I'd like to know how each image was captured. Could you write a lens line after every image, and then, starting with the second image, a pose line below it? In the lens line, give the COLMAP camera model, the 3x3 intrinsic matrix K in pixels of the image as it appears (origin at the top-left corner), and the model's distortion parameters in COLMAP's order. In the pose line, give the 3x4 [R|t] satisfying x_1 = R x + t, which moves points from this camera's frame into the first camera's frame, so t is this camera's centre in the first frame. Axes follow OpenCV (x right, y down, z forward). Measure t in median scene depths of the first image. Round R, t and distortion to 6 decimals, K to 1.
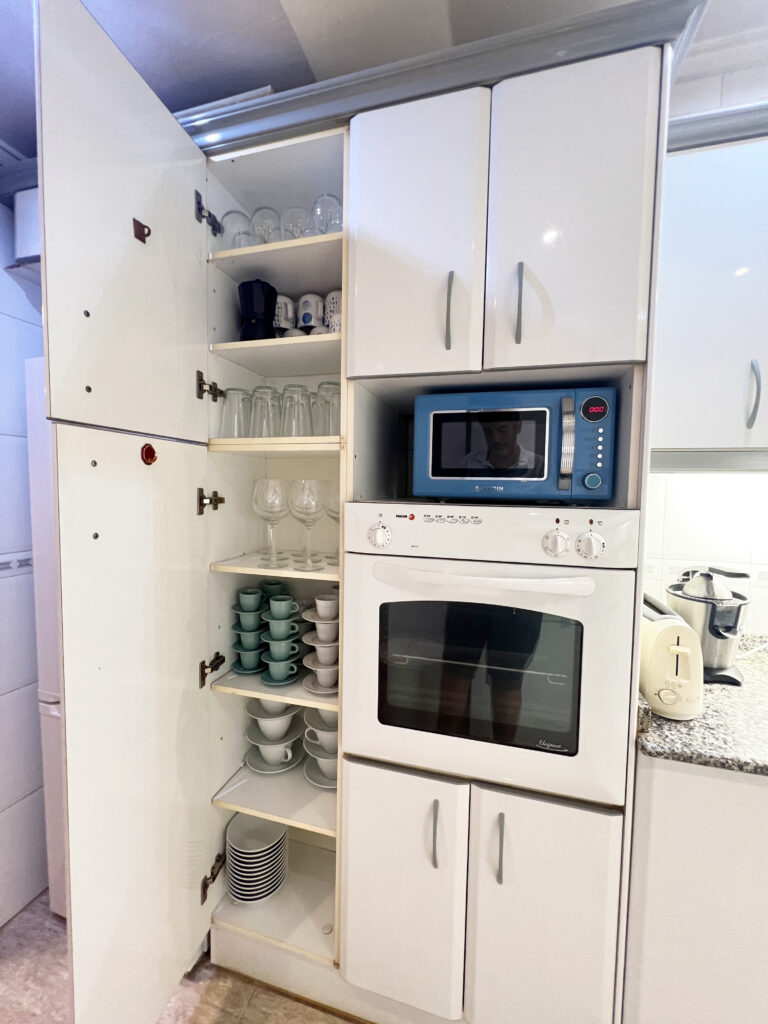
lens RADIAL K [[411.0, 0, 387.6], [0, 411.0, 508.5], [0, 0, 1]] dist [-0.003960, 0.001134]
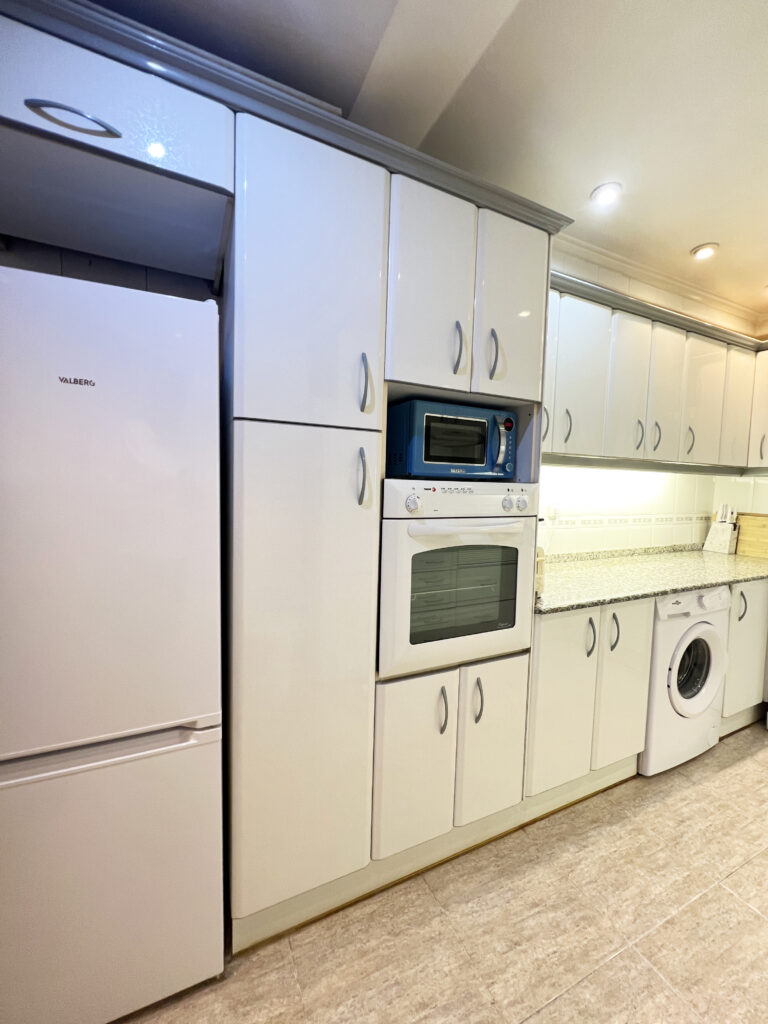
lens RADIAL K [[411.0, 0, 383.5], [0, 411.0, 508.4], [0, 0, 1]] dist [-0.003960, 0.001134]
pose [[0.755242, -0.039623, 0.654248, -0.998684], [0.022506, 0.999150, 0.034531, 0.032943], [-0.655060, -0.011355, 0.755491, 0.056351]]
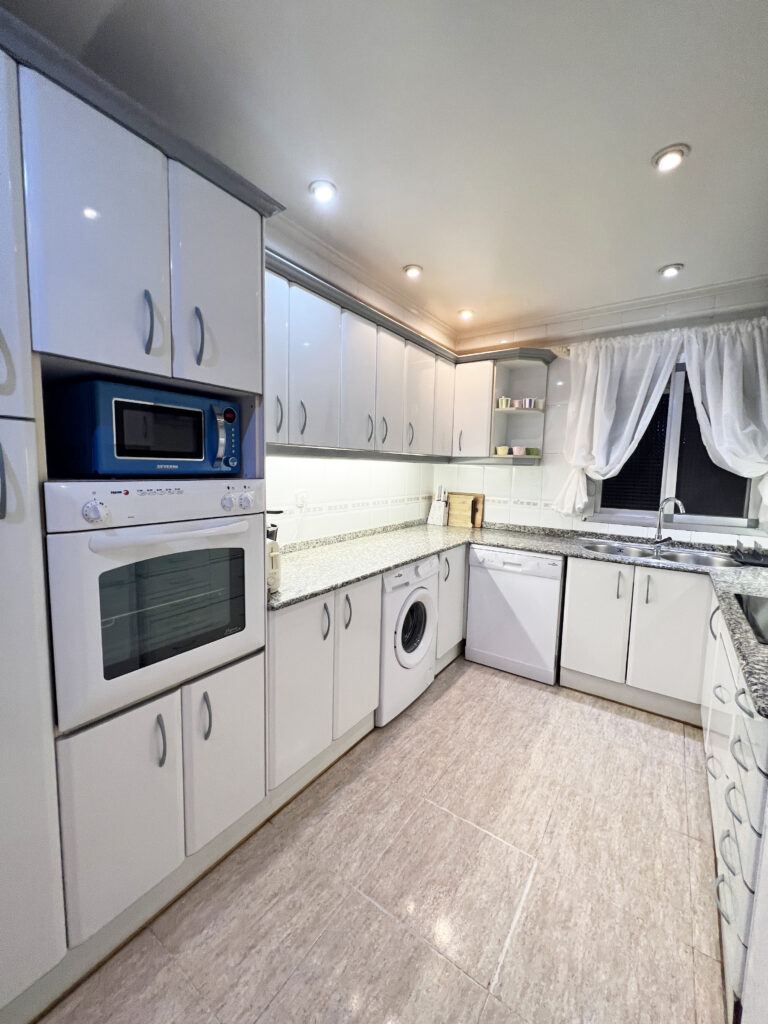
lens RADIAL K [[411.0, 0, 385.4], [0, 411.0, 508.3], [0, 0, 1]] dist [-0.003960, 0.001134]
pose [[0.327511, -0.104733, 0.939025, -0.806758], [0.032095, 0.994497, 0.099726, -0.027034], [-0.944302, -0.002524, 0.329070, -0.078193]]
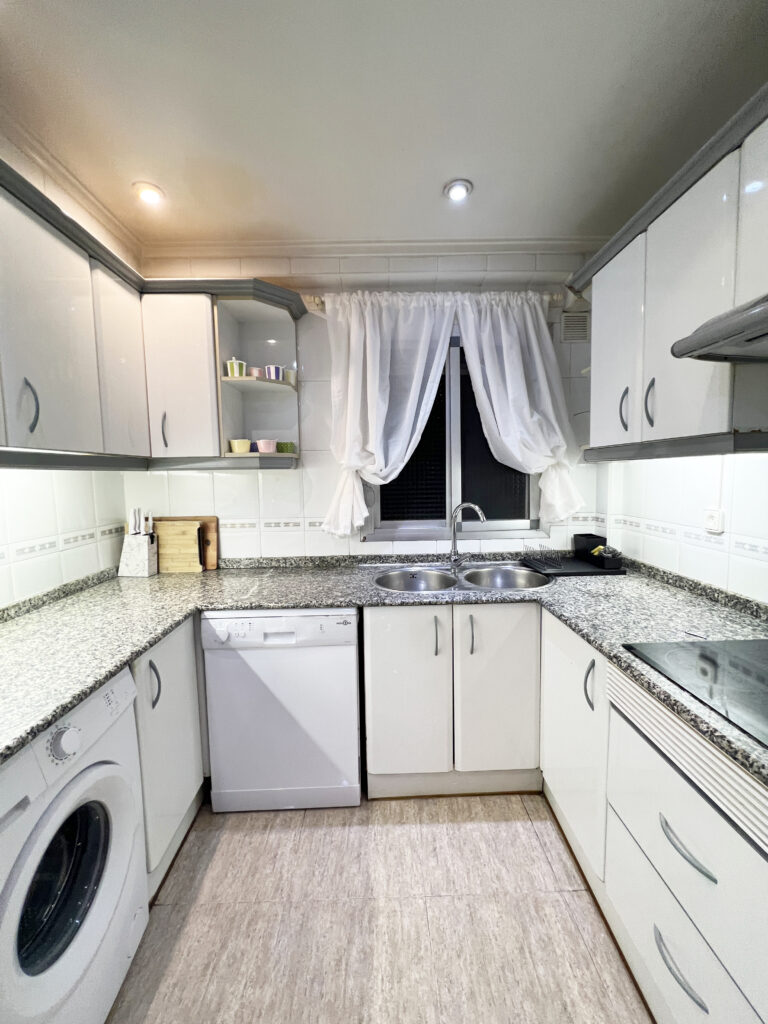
lens RADIAL K [[411.0, 0, 386.5], [0, 411.0, 508.3], [0, 0, 1]] dist [-0.003960, 0.001134]
pose [[-0.296079, -0.092688, 0.950656, 0.508311], [0.062888, 0.991229, 0.116230, -0.012937], [-0.953091, 0.094198, -0.287653, 0.053584]]
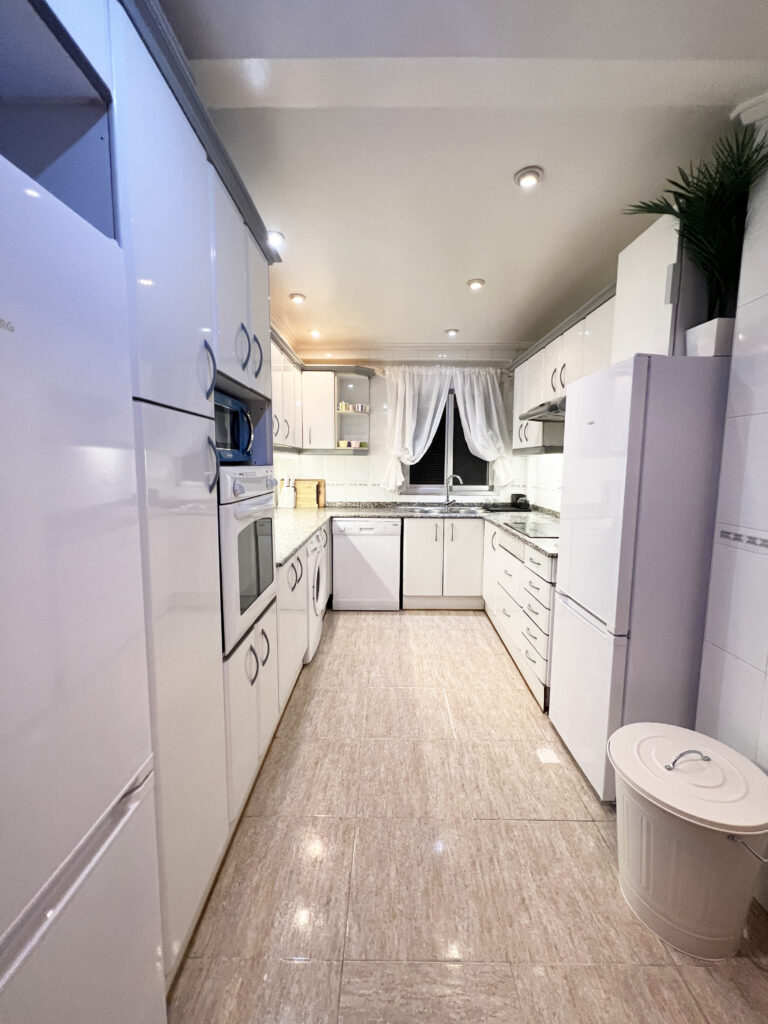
lens RADIAL K [[411.0, 0, 385.9], [0, 411.0, 509.1], [0, 0, 1]] dist [-0.003960, 0.001134]
pose [[-0.269190, -0.126211, 0.954782, -1.610658], [0.039334, 0.989108, 0.141838, -0.048869], [-0.962284, 0.075737, -0.261293, 0.902815]]
